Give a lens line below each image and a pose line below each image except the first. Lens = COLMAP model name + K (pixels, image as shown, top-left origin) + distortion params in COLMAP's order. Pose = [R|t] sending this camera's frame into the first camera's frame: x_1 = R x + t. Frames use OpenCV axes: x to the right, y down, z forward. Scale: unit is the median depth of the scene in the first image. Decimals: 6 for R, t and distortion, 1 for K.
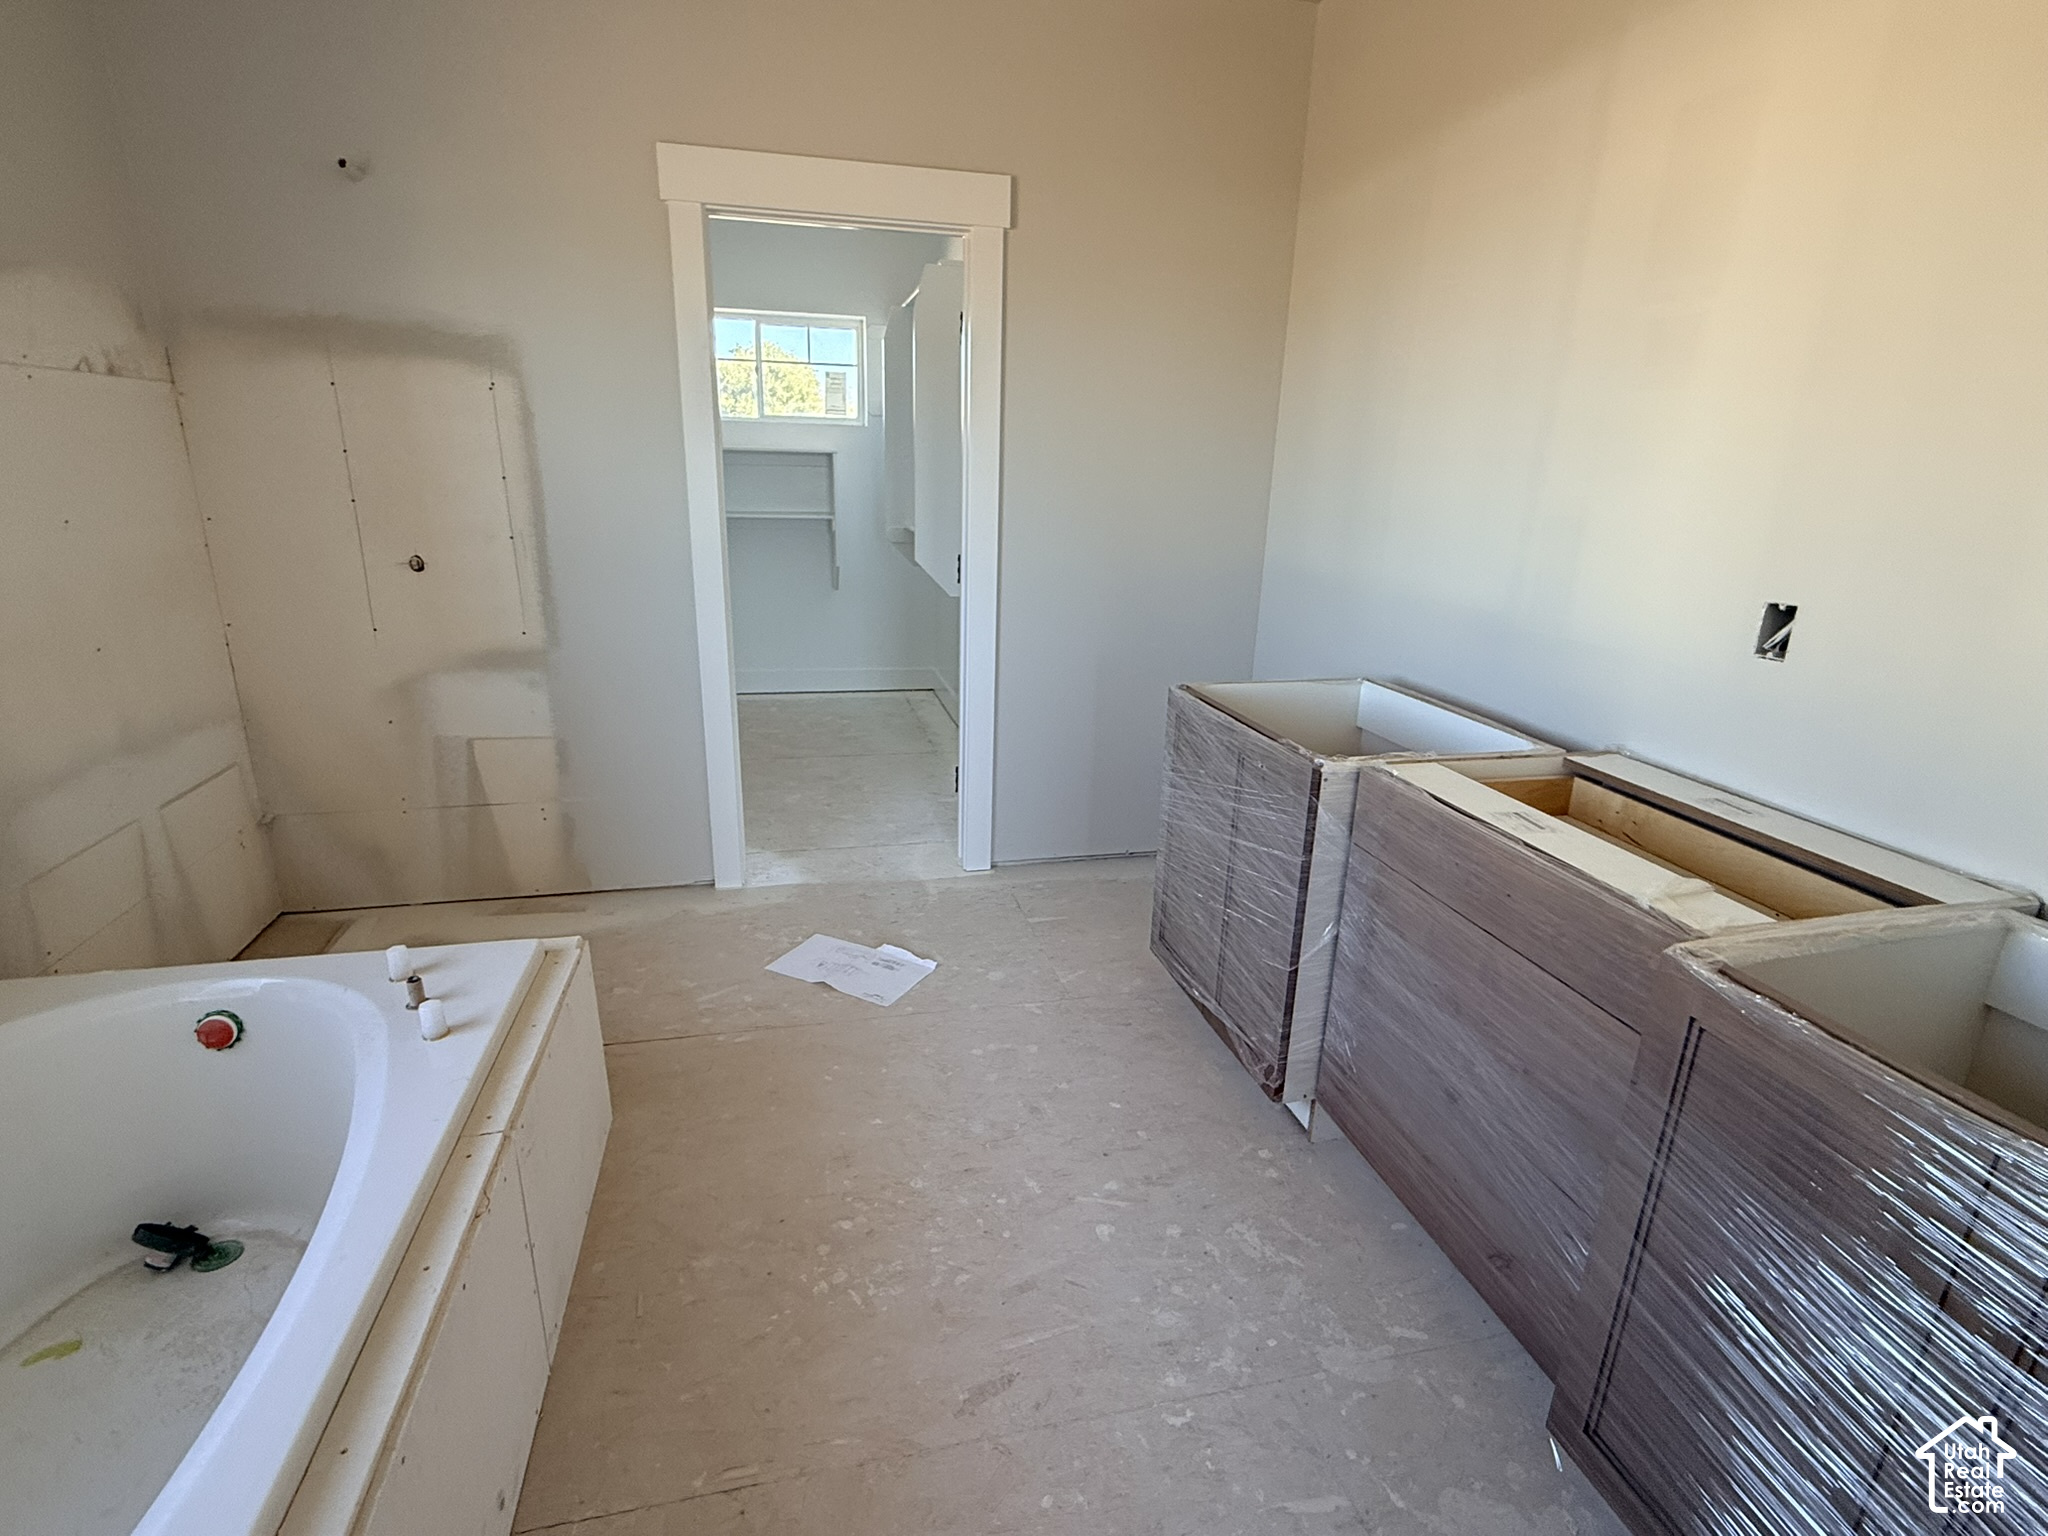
lens RADIAL K [[996.9, 0, 1024.0], [0, 996.9, 768.0], [0, 0, 1]] dist [0.001842, 0.000260]
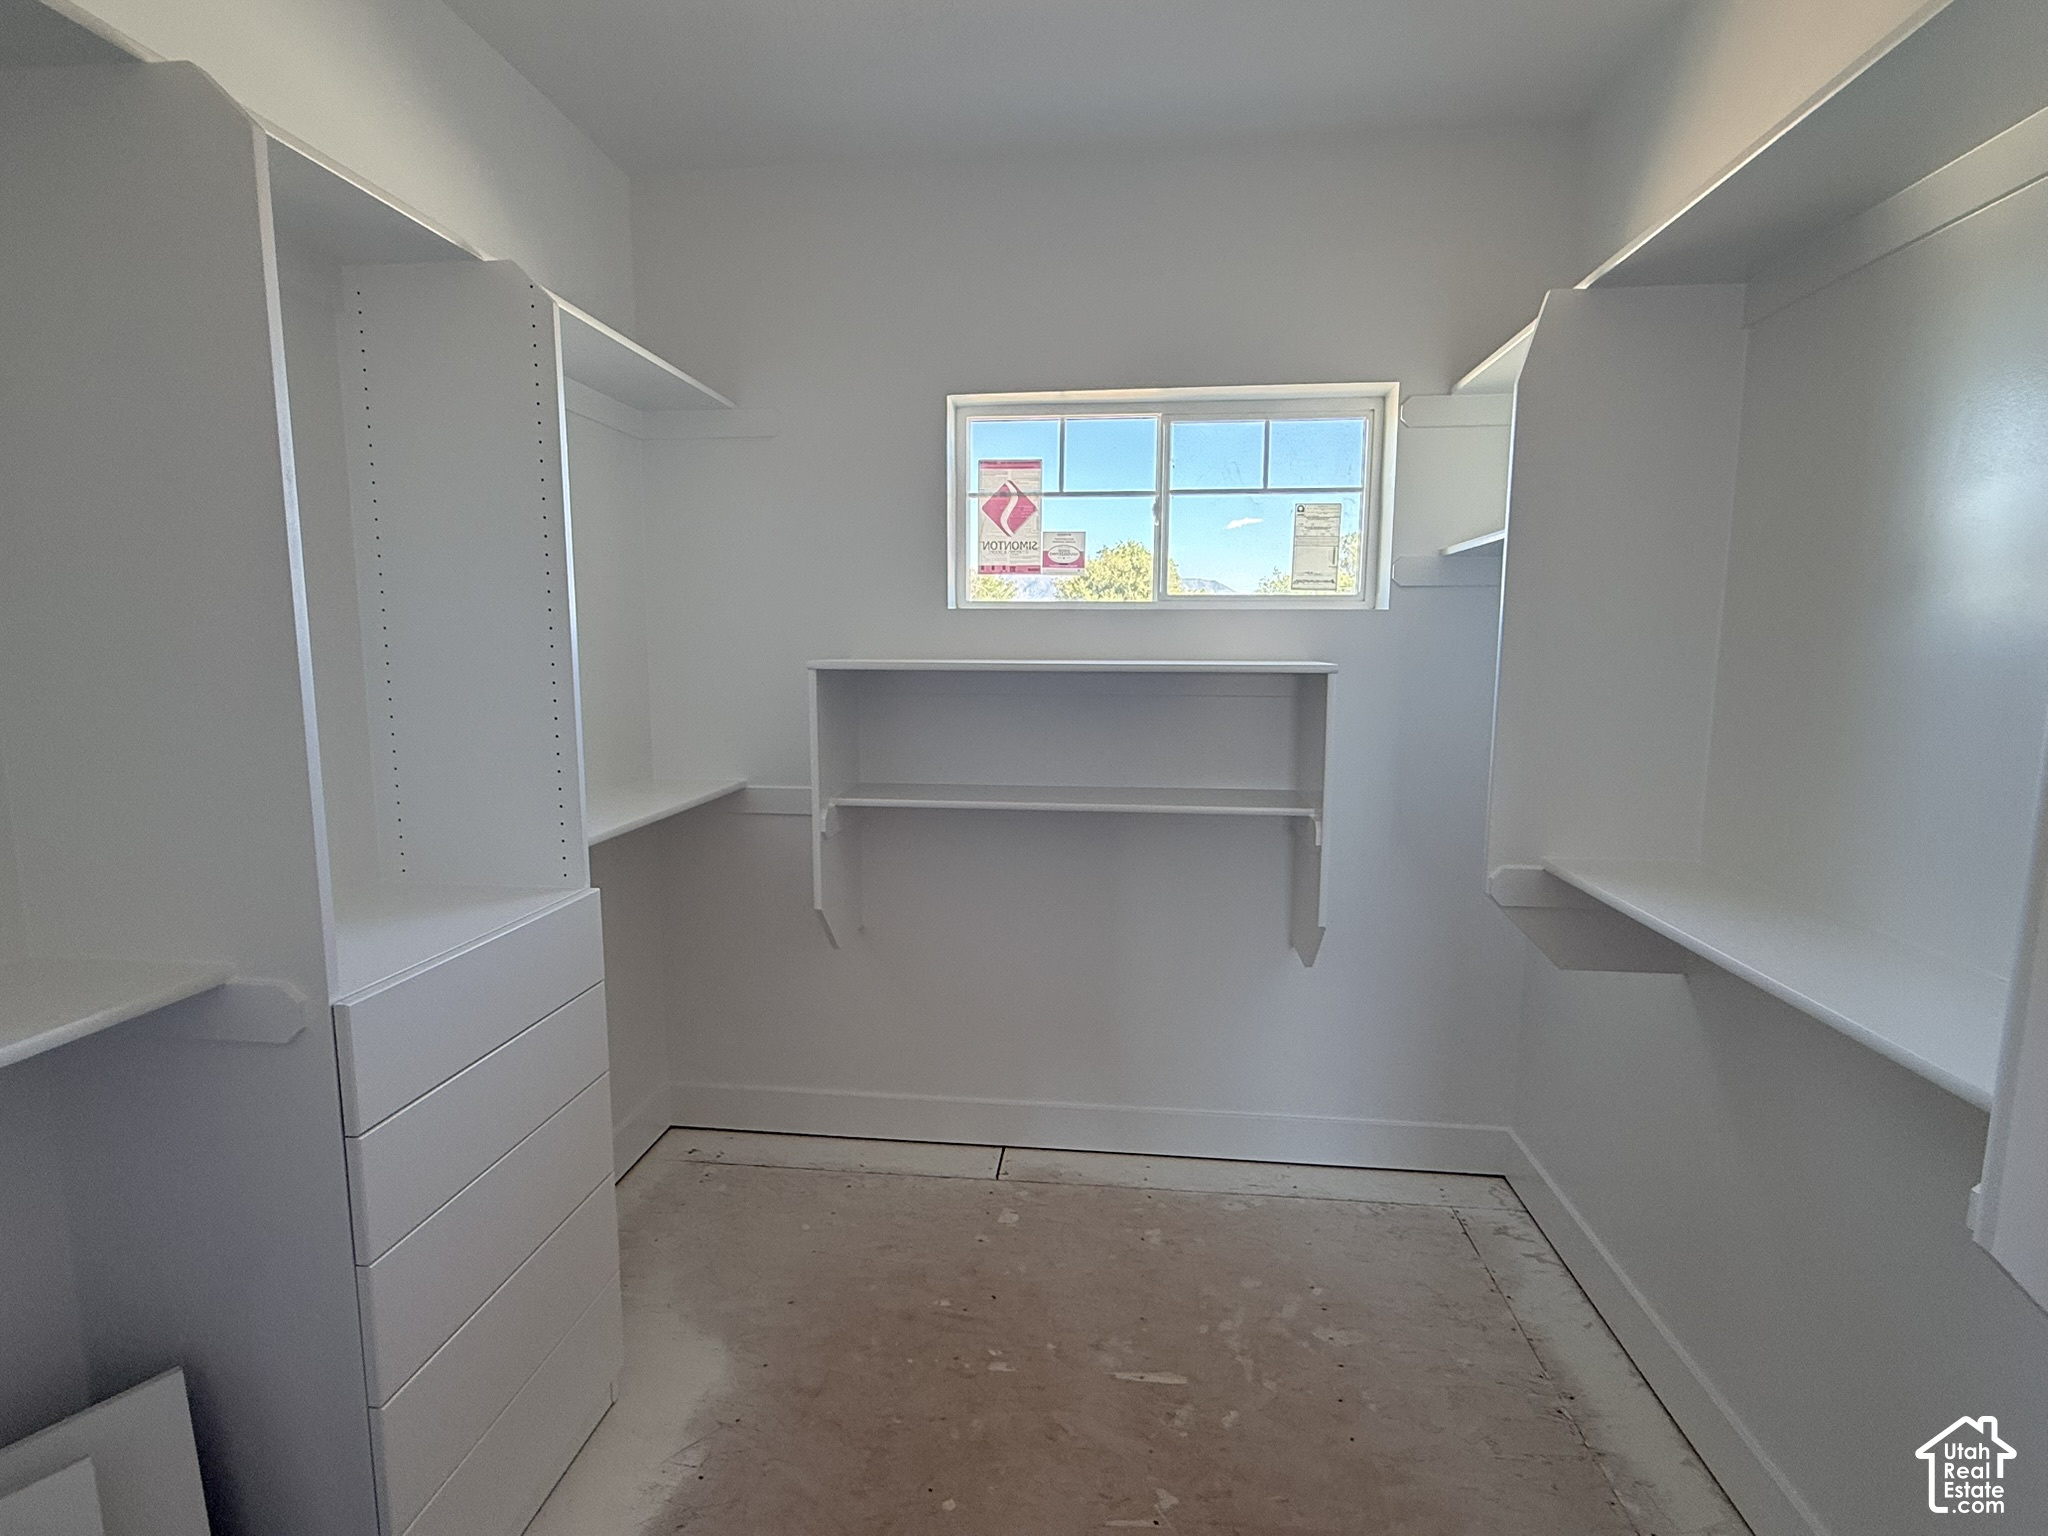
lens RADIAL K [[996.9, 0, 1024.0], [0, 996.9, 768.0], [0, 0, 1]] dist [0.001842, 0.000260]
pose [[0.942352, 0.015885, -0.334246, -0.160313], [-0.075119, 0.983420, -0.165049, -0.183658], [0.326083, 0.180643, 0.927921, 0.534512]]
